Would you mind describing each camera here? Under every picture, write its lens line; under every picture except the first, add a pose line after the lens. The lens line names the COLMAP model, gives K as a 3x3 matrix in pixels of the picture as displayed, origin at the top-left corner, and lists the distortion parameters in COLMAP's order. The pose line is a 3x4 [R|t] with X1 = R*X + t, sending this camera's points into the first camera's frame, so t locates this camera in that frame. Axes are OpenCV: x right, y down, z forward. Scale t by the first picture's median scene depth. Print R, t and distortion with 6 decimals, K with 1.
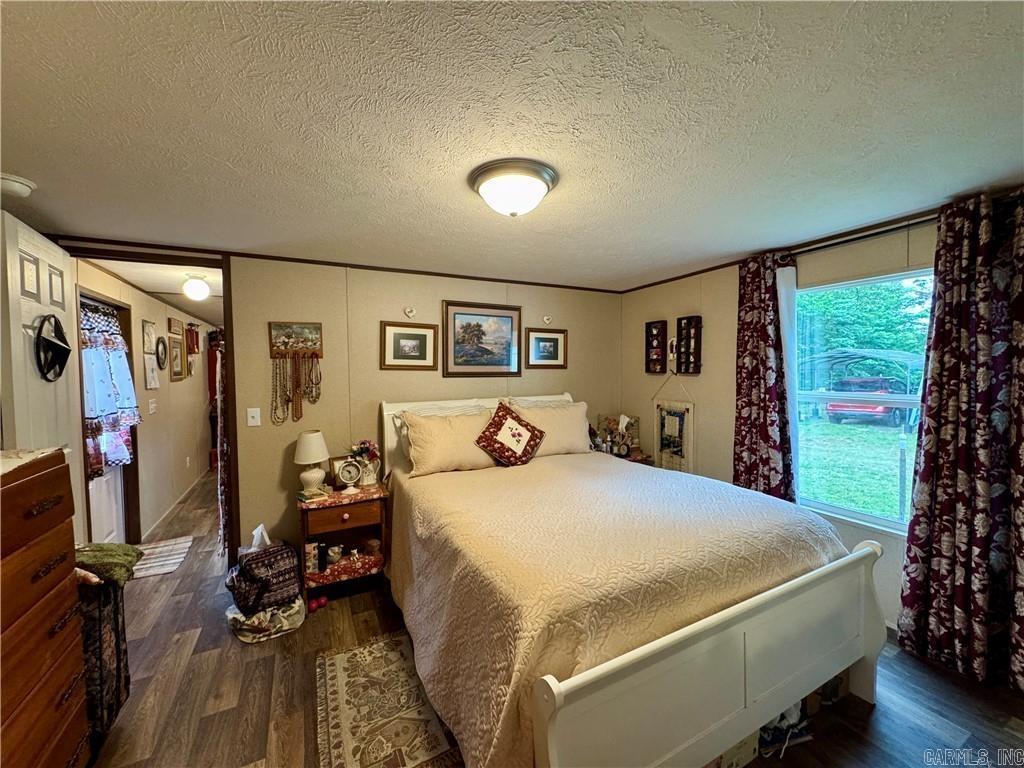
lens RADIAL K [[409.5, 0, 514.0], [0, 409.5, 384.9], [0, 0, 1]] dist [-0.002801, 0.000727]
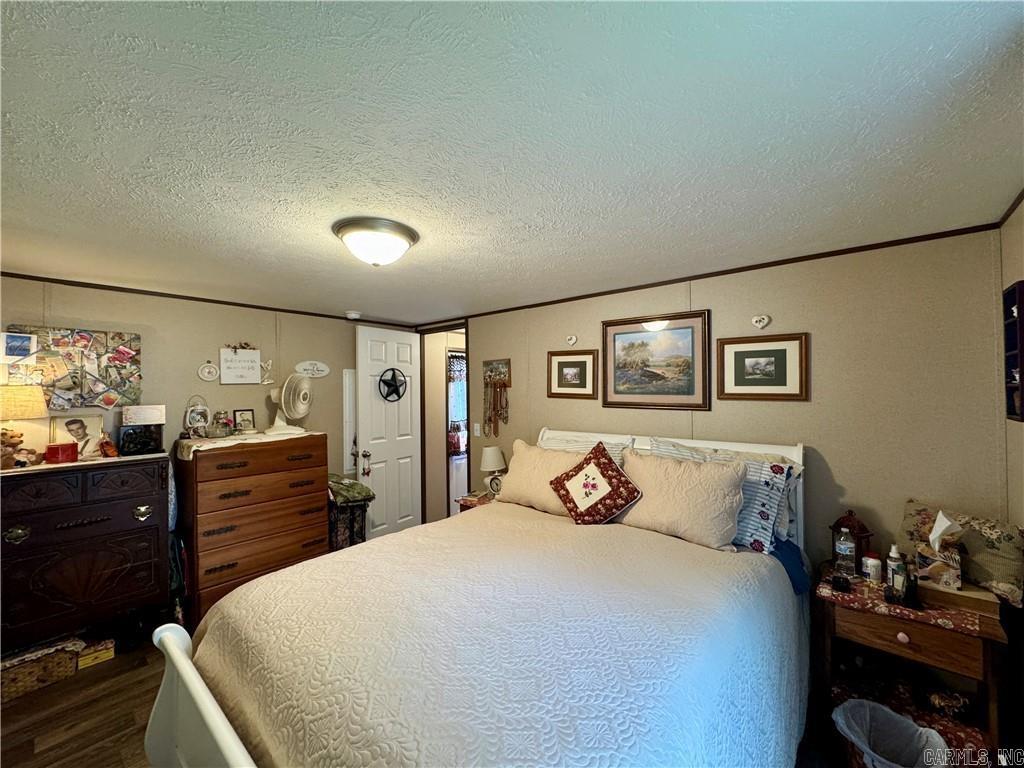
lens RADIAL K [[409.5, 0, 517.5], [0, 409.5, 383.5], [0, 0, 1]] dist [-0.002801, 0.000727]
pose [[0.379735, -0.008722, -0.925054, 0.602327], [-0.036861, 0.999019, -0.024551, -0.042897], [0.924360, 0.043421, 0.379041, 0.505492]]
